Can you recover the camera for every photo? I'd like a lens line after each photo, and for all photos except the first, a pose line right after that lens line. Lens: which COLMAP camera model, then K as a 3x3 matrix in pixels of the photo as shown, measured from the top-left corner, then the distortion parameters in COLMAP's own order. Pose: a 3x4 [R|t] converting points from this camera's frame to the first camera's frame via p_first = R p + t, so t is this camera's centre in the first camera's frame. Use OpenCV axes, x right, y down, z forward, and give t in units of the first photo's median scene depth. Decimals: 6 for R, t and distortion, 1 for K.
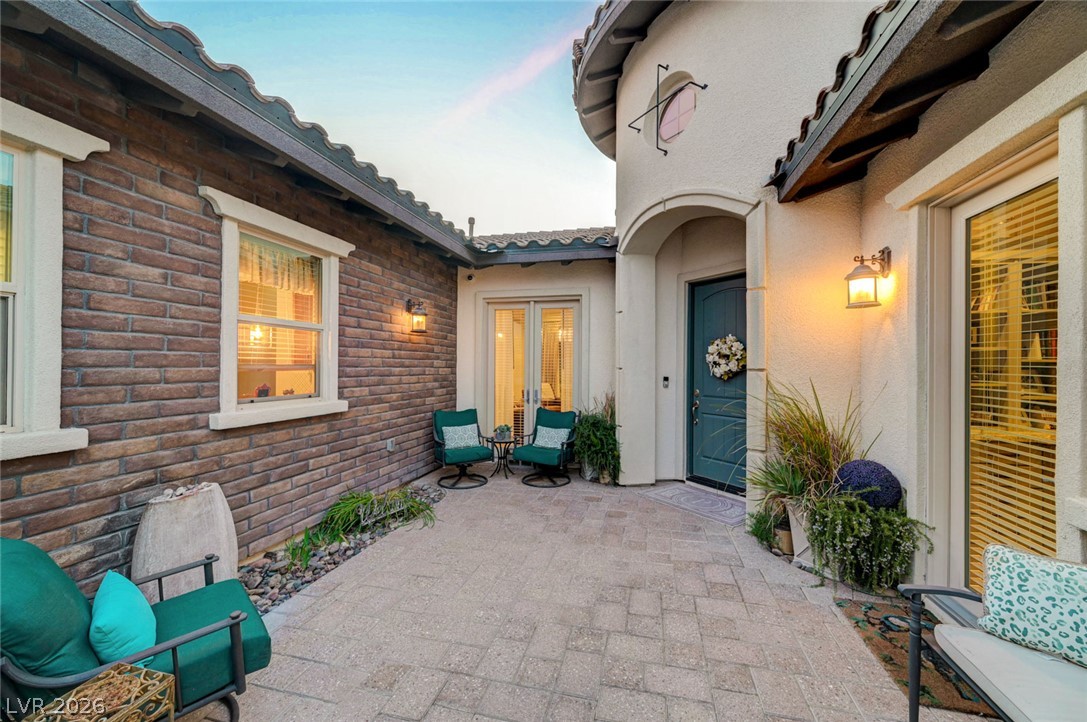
lens RADIAL K [[426.8, 0, 545.0], [0, 426.8, 365.2], [0, 0, 1]] dist [0.000970, -0.000020]
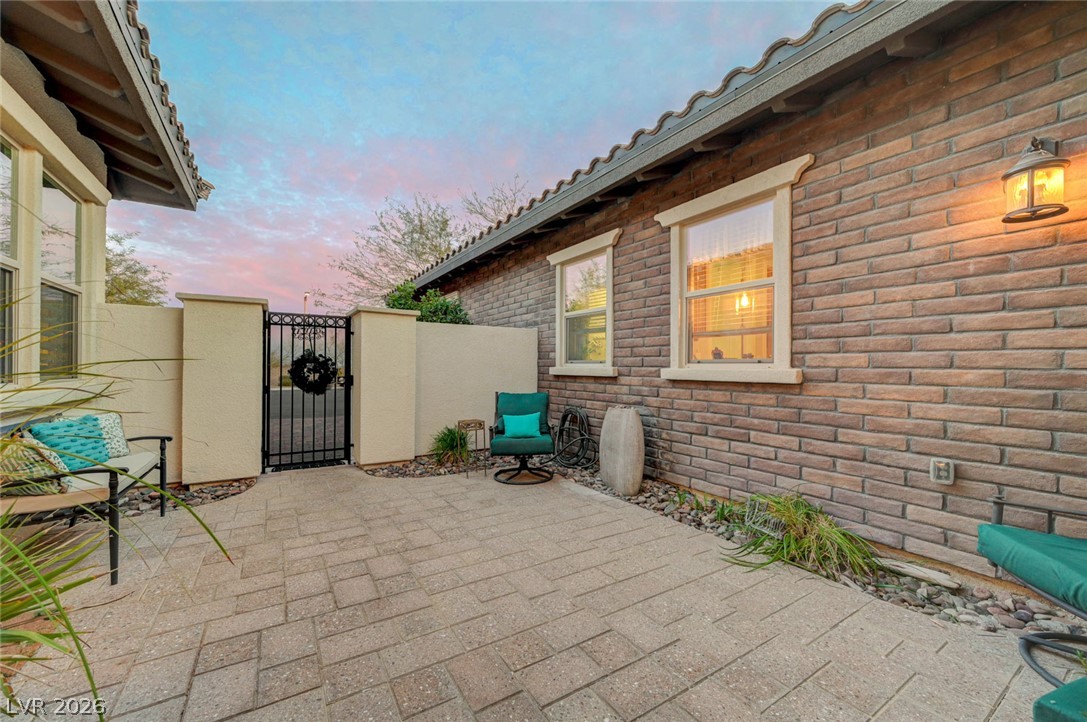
lens RADIAL K [[426.8, 0, 545.0], [0, 426.8, 365.2], [0, 0, 1]] dist [0.000970, -0.000020]
pose [[-0.689129, -0.010673, -0.724561, 0.531946], [-0.005686, 0.999940, -0.009321, 0.117534], [0.724617, -0.002303, -0.689148, 1.669686]]
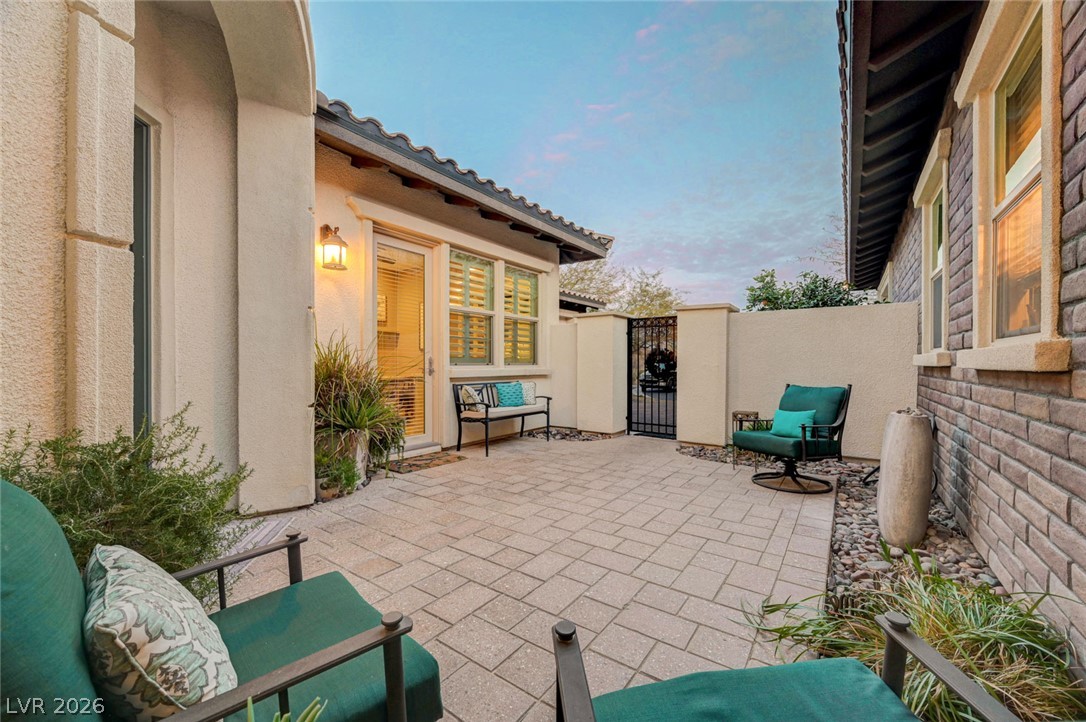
lens RADIAL K [[426.4, 0, 544.5], [0, 426.4, 365.2], [0, 0, 1]] dist [0.000970, -0.000020]
pose [[-0.929555, -0.006595, 0.368624, -0.311405], [-0.006356, 0.999978, 0.001863, 0.146195], [-0.368628, -0.000611, -0.929577, 2.040757]]
